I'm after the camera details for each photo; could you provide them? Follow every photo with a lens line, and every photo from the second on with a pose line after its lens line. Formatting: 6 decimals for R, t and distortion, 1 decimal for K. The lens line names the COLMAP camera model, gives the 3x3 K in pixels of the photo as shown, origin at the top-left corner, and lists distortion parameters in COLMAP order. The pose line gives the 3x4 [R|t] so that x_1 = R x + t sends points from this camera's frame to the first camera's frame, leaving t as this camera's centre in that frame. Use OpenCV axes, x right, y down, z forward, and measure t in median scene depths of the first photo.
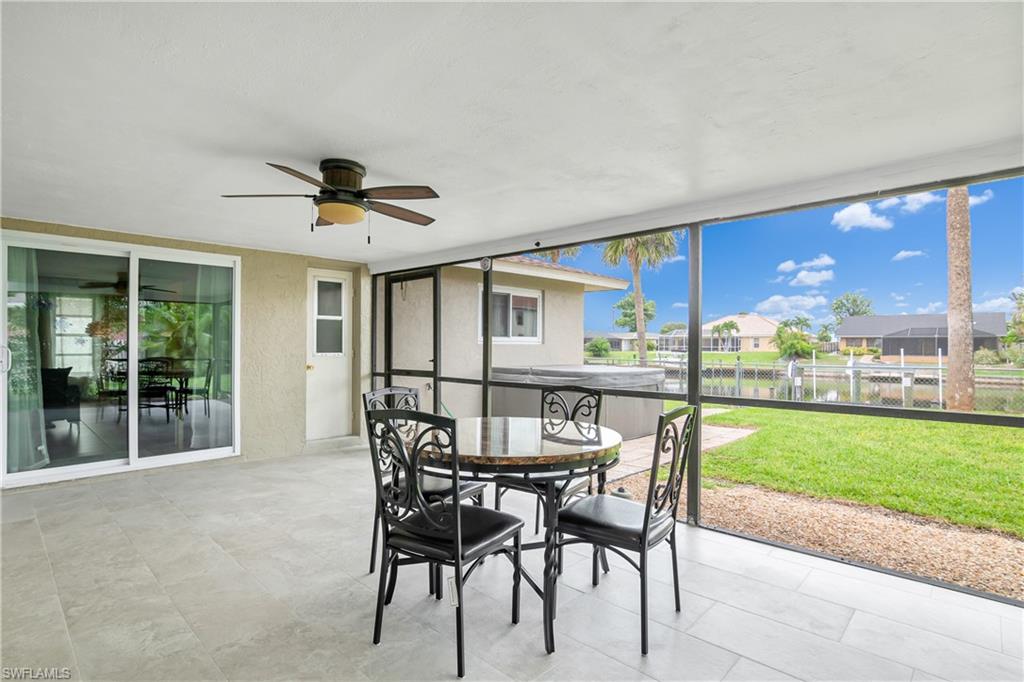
lens RADIAL K [[517.1, 0, 505.4], [0, 517.1, 340.7], [0, 0, 1]] dist [-0.018446, 0.001566]
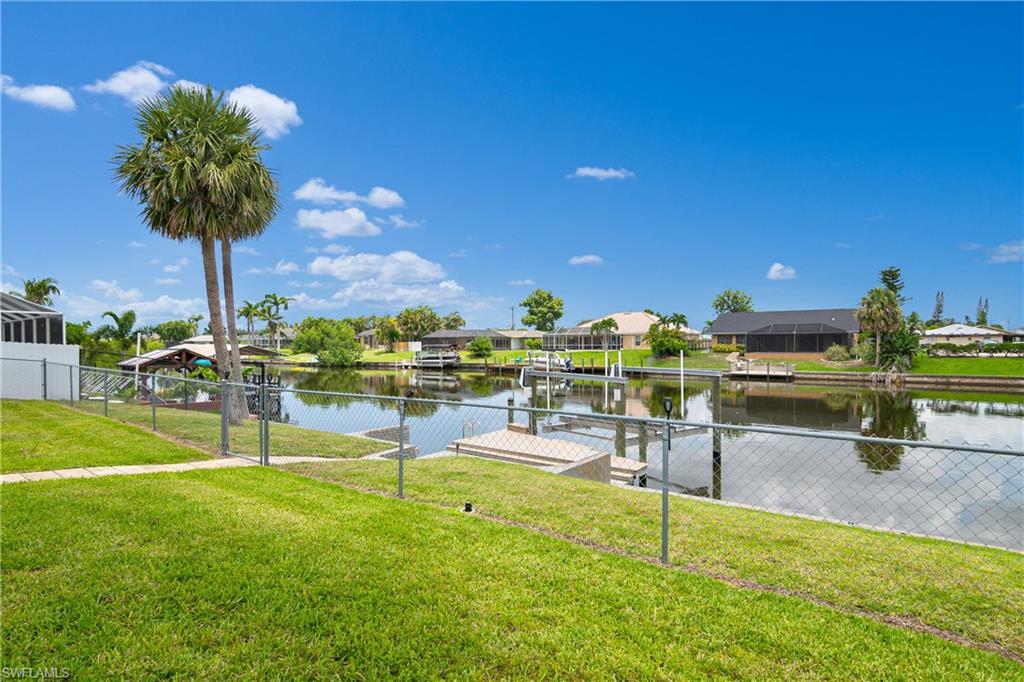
lens RADIAL K [[517.1, 0, 506.9], [0, 517.1, 342.1], [0, 0, 1]] dist [-0.018446, 0.001566]
pose [[0.993149, -0.007463, 0.116613, 0.134685], [0.006910, 0.999963, 0.005141, 0.000196], [-0.116647, -0.004300, 0.993164, 0.057218]]
